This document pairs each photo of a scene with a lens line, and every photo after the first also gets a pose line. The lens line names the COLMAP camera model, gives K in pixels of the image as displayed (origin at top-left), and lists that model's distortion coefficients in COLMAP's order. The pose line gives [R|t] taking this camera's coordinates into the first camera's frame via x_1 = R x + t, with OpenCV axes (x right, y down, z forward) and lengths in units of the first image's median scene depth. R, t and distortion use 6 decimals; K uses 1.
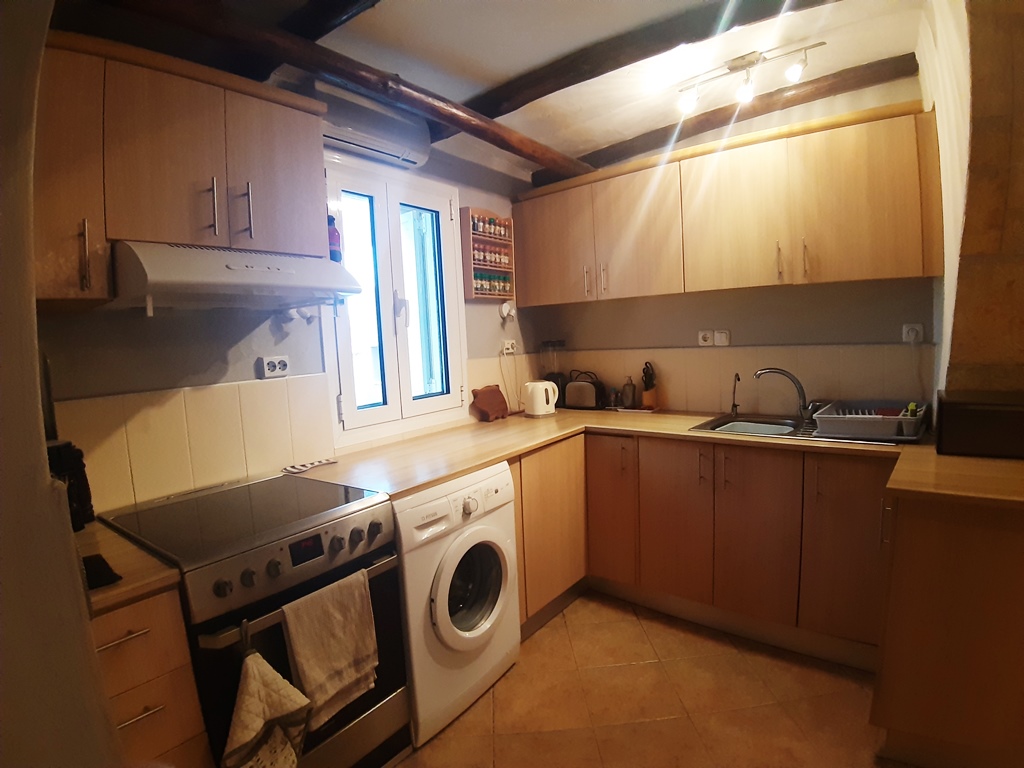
lens RADIAL K [[535.7, 0, 512.3], [0, 535.7, 386.5], [0, 0, 1]] dist [-0.065773, -0.041062]
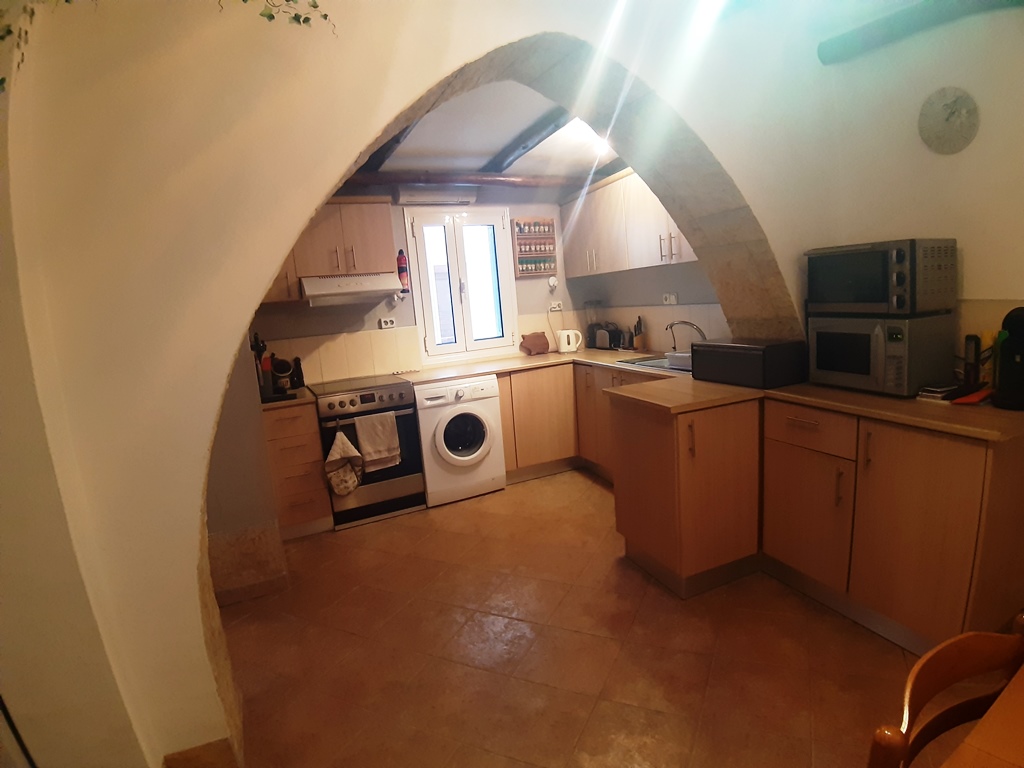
lens RADIAL K [[535.7, 0, 512.3], [0, 535.7, 386.5], [0, 0, 1]] dist [-0.065773, -0.041062]
pose [[0.882157, 0.050998, -0.468186, 0.793896], [-0.003926, 0.994882, 0.100972, -0.002486], [0.470939, -0.087235, 0.877842, -0.506876]]
